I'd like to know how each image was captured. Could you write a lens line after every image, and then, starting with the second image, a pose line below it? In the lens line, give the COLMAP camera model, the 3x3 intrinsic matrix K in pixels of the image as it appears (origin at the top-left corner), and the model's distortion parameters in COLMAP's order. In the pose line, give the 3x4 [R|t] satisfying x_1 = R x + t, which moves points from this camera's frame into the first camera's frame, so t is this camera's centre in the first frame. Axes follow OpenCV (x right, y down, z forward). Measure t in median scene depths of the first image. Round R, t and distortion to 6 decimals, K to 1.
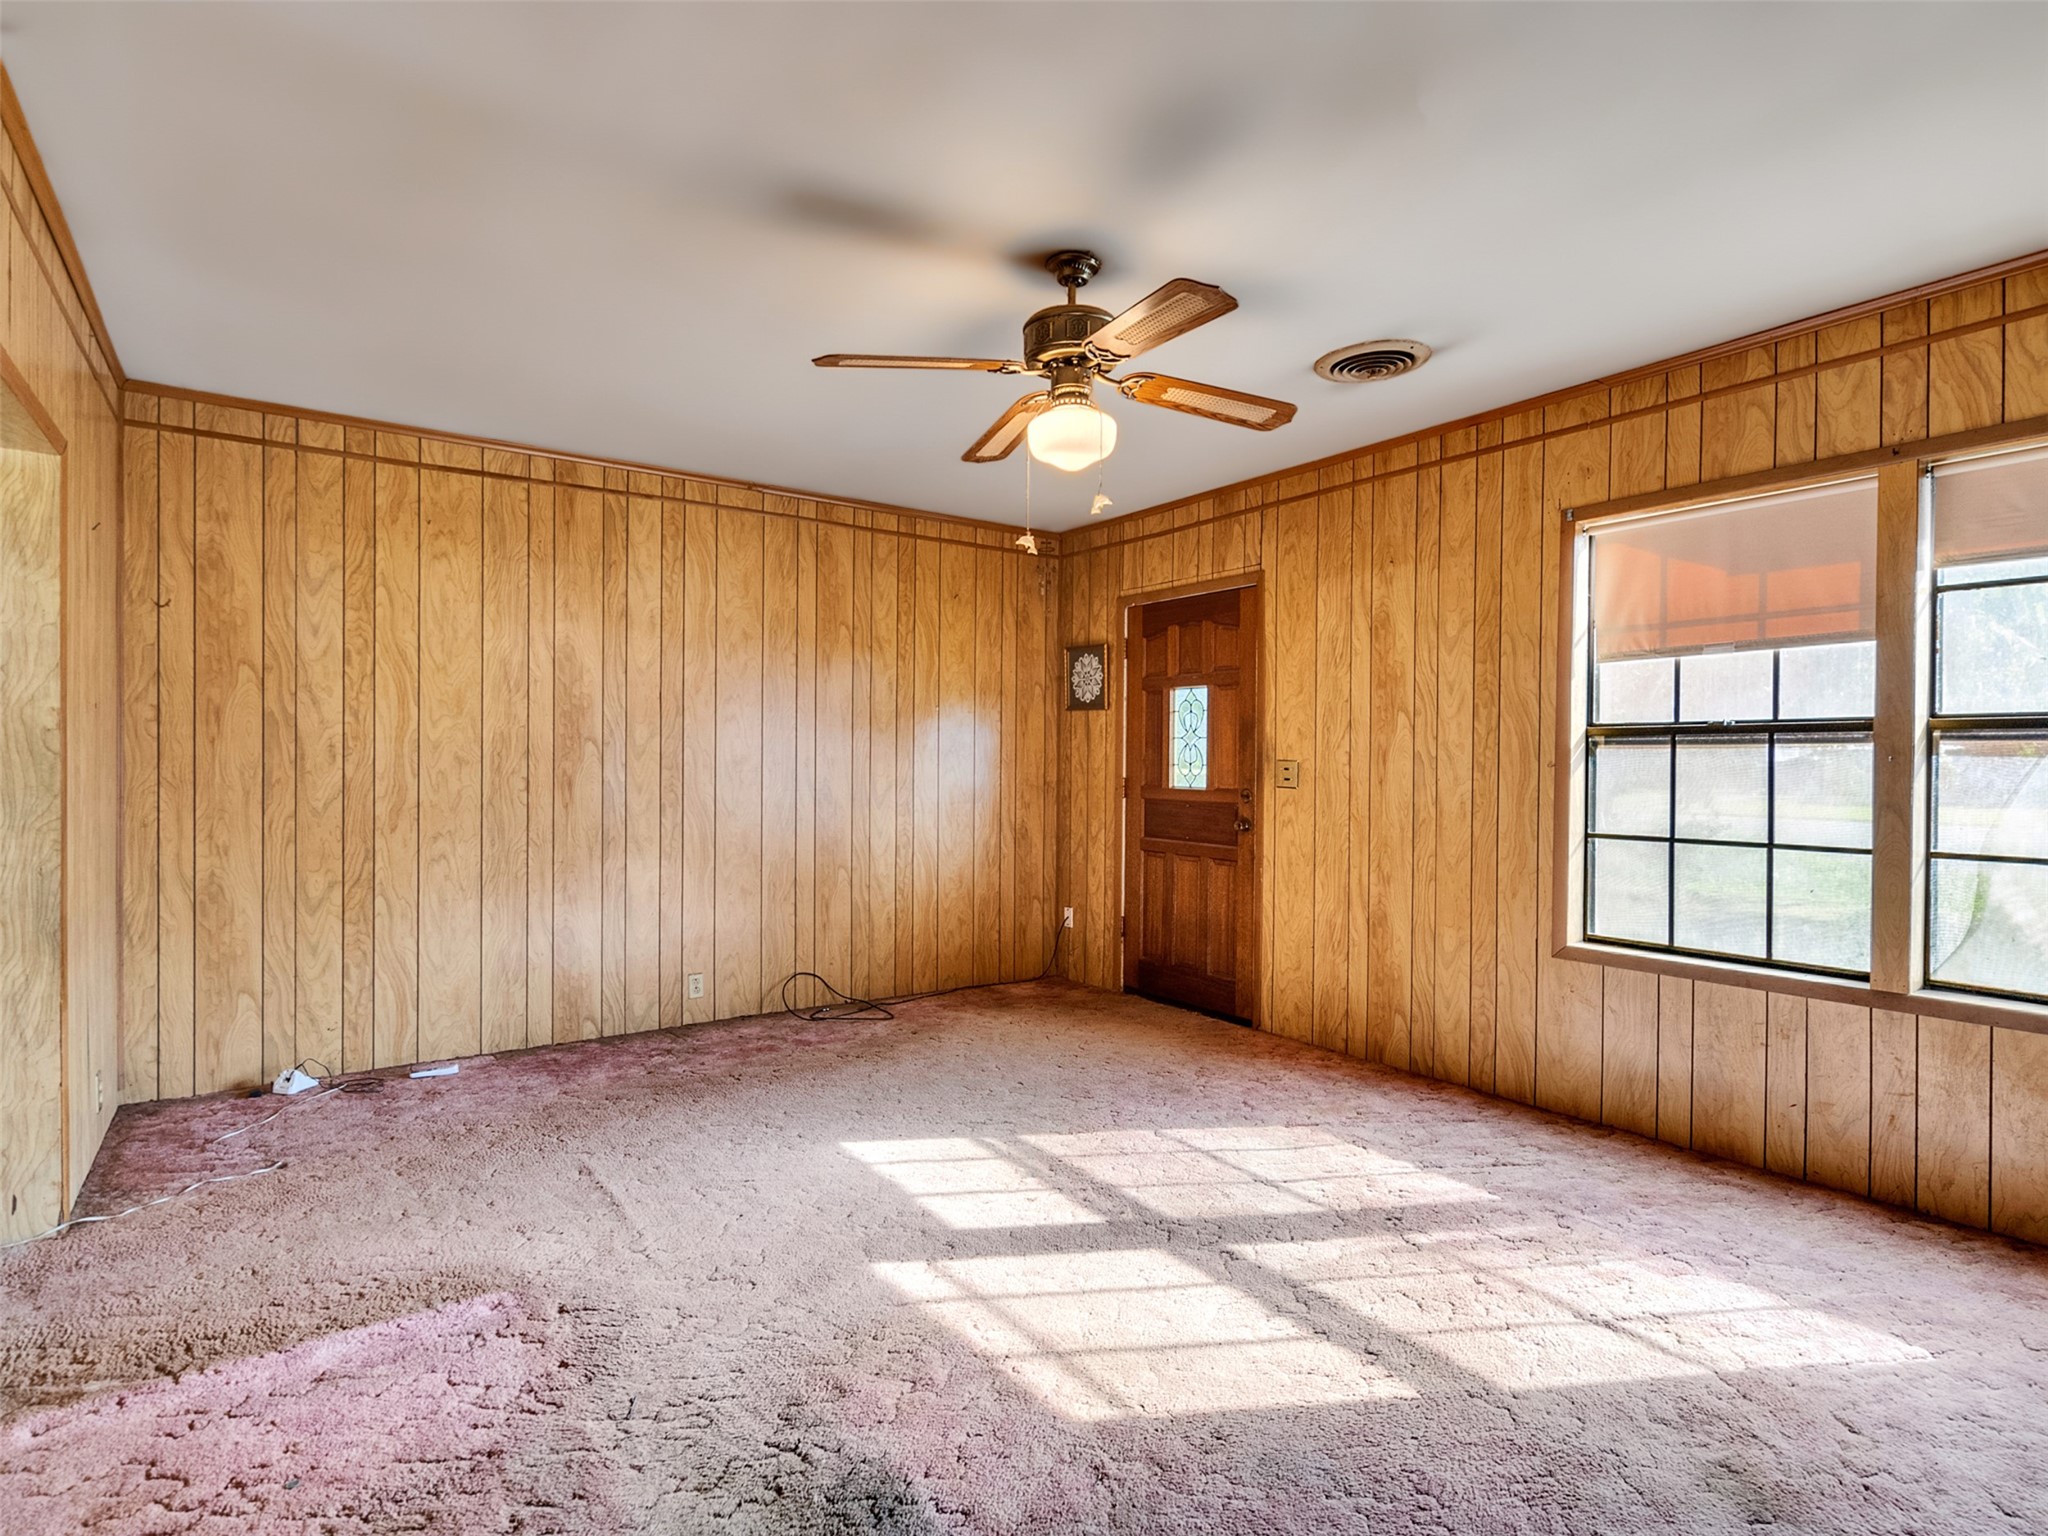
lens RADIAL K [[1047.8, 0, 1012.1], [0, 1047.8, 767.5], [0, 0, 1]] dist [-0.006777, 0.005239]
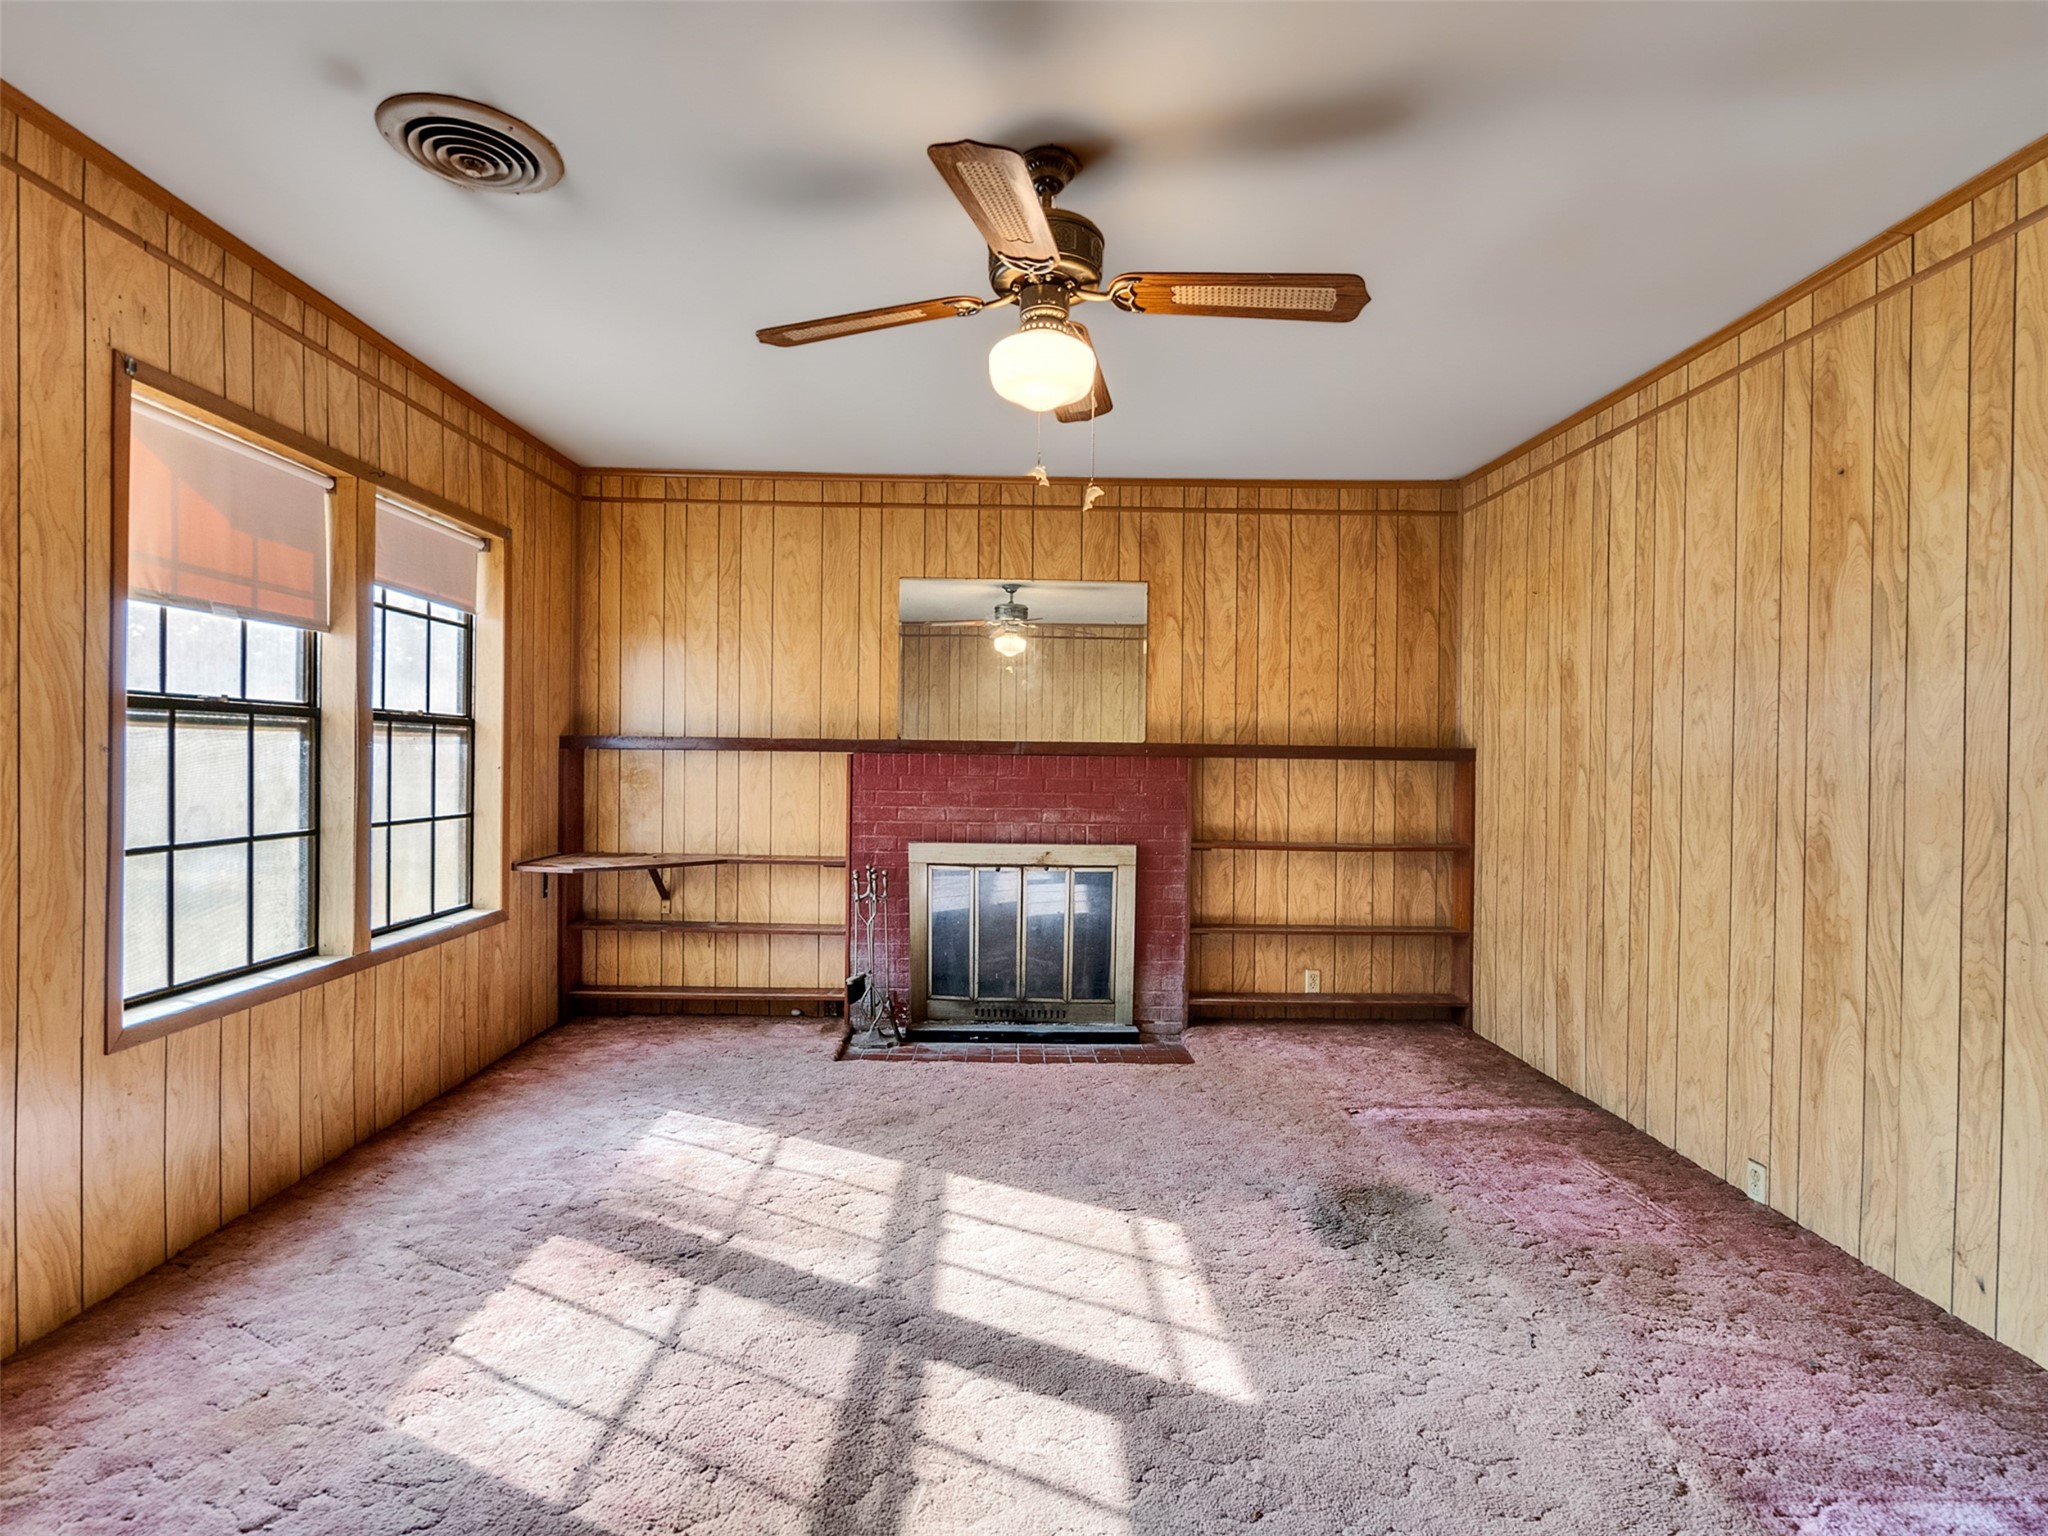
lens RADIAL K [[1047.8, 0, 1008.8], [0, 1047.8, 767.9], [0, 0, 1]] dist [-0.006777, 0.005239]
pose [[-0.823385, -0.019701, 0.567141, -0.251693], [-0.011152, 0.999766, 0.018537, -0.008428], [-0.567373, 0.008938, -0.823412, 1.067705]]
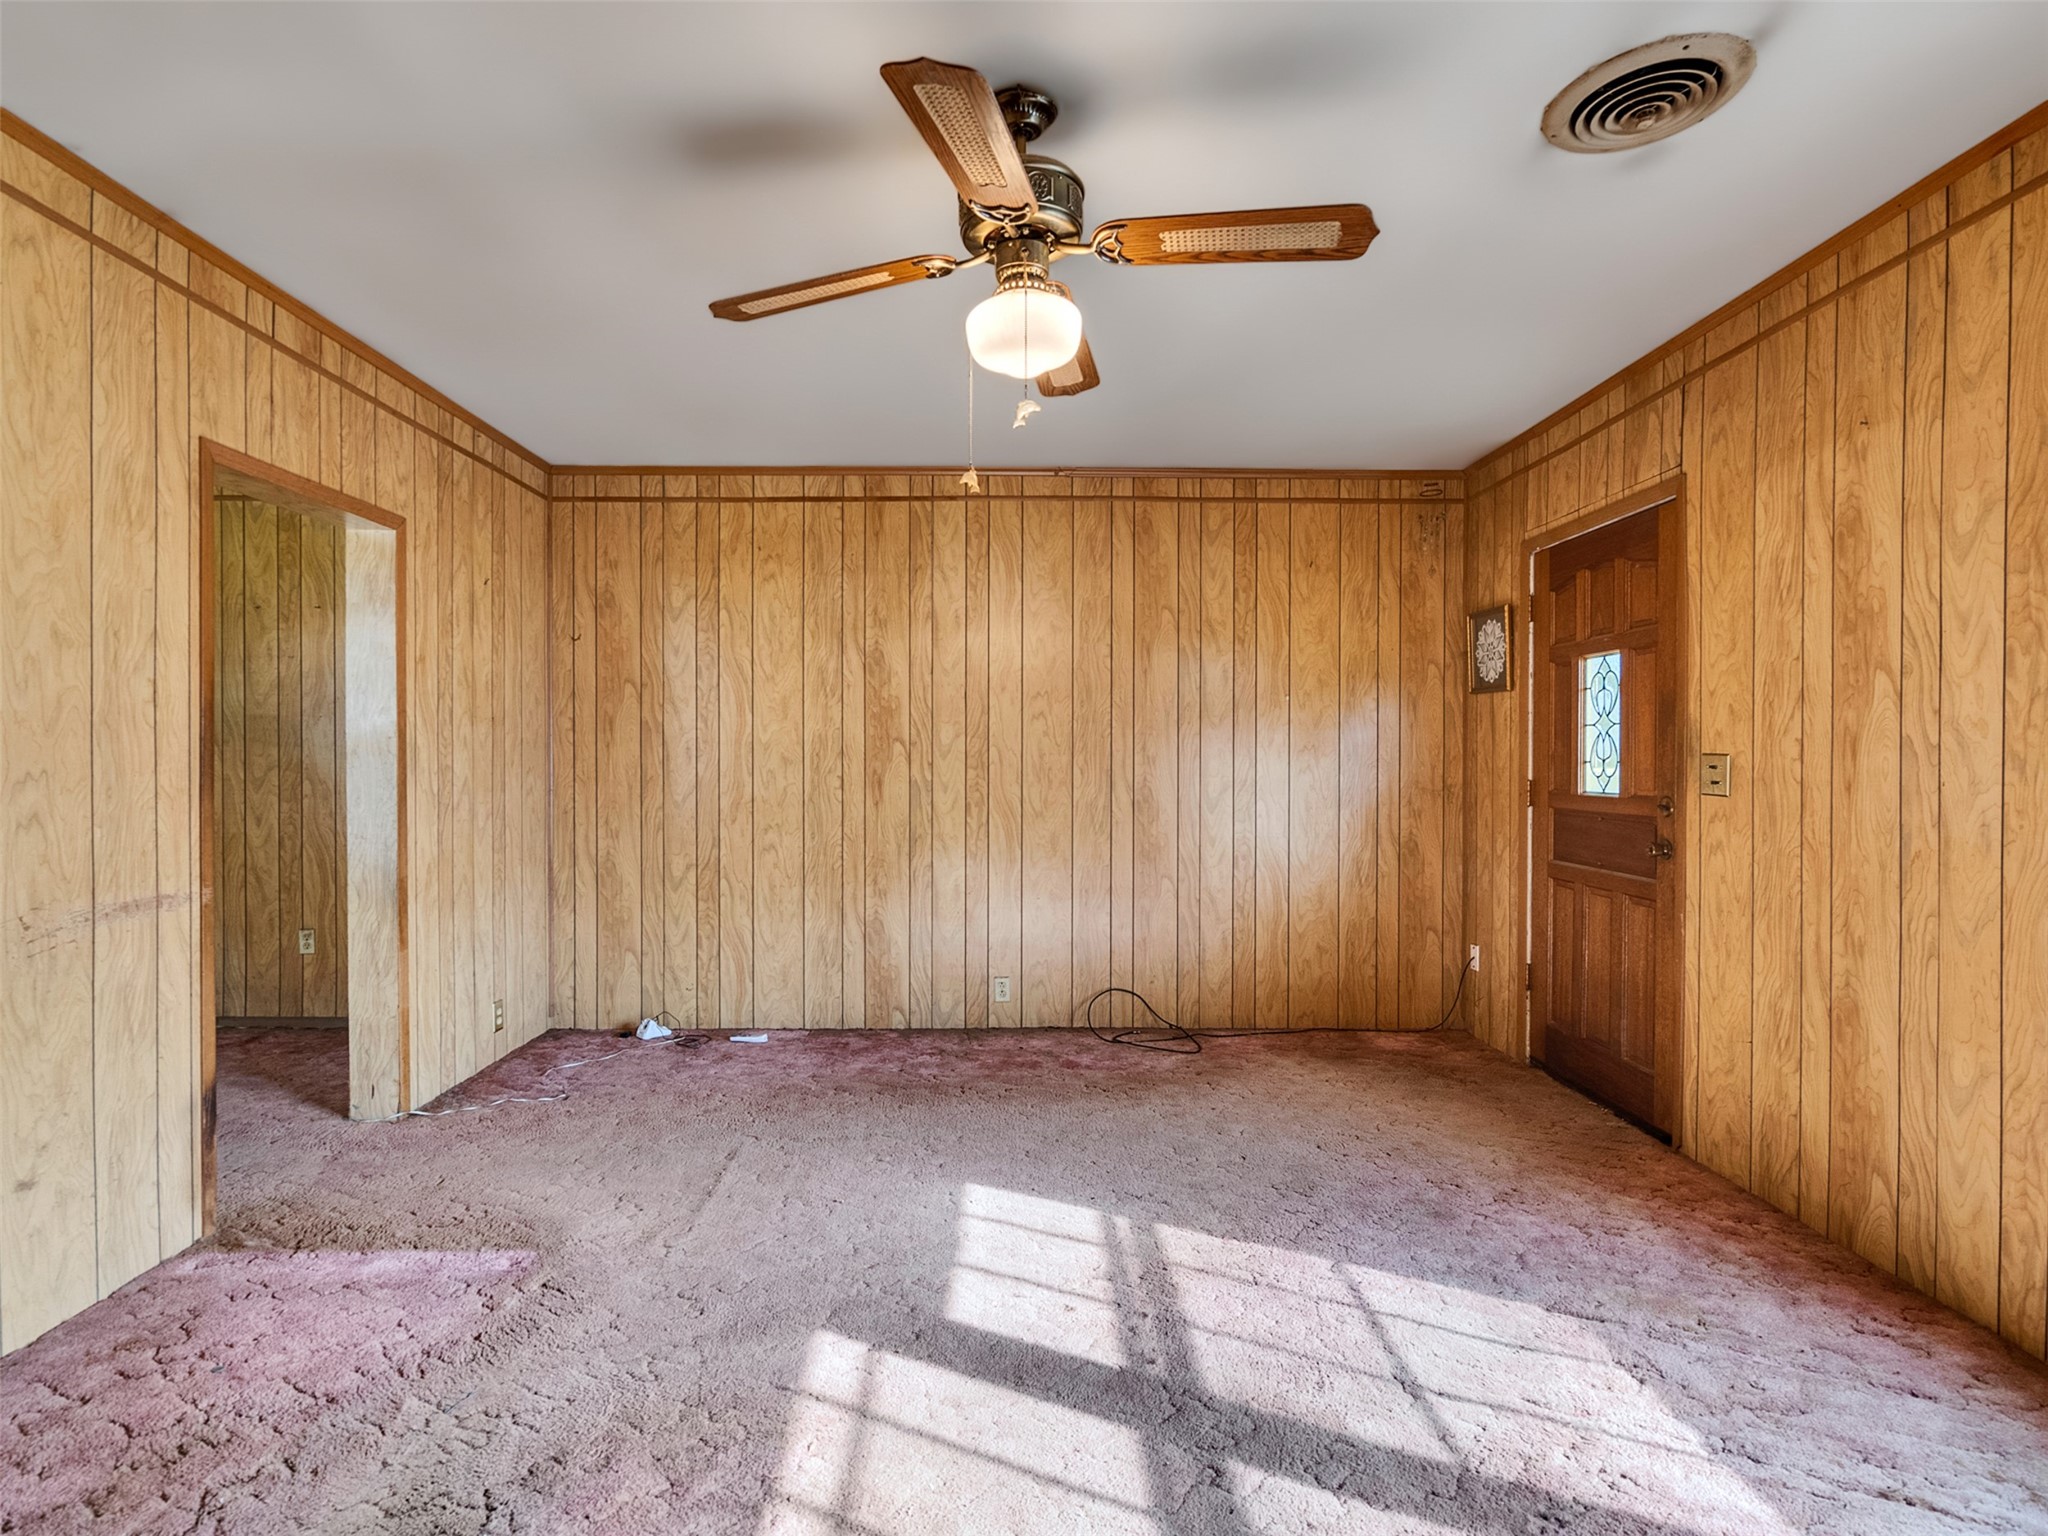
lens RADIAL K [[1047.8, 0, 1011.2], [0, 1047.8, 766.5], [0, 0, 1]] dist [-0.006777, 0.005239]
pose [[0.822277, -0.002311, -0.569083, 0.305335], [0.000177, 0.999993, -0.003806, 0.003921], [0.569087, 0.003029, 0.822272, 0.227173]]
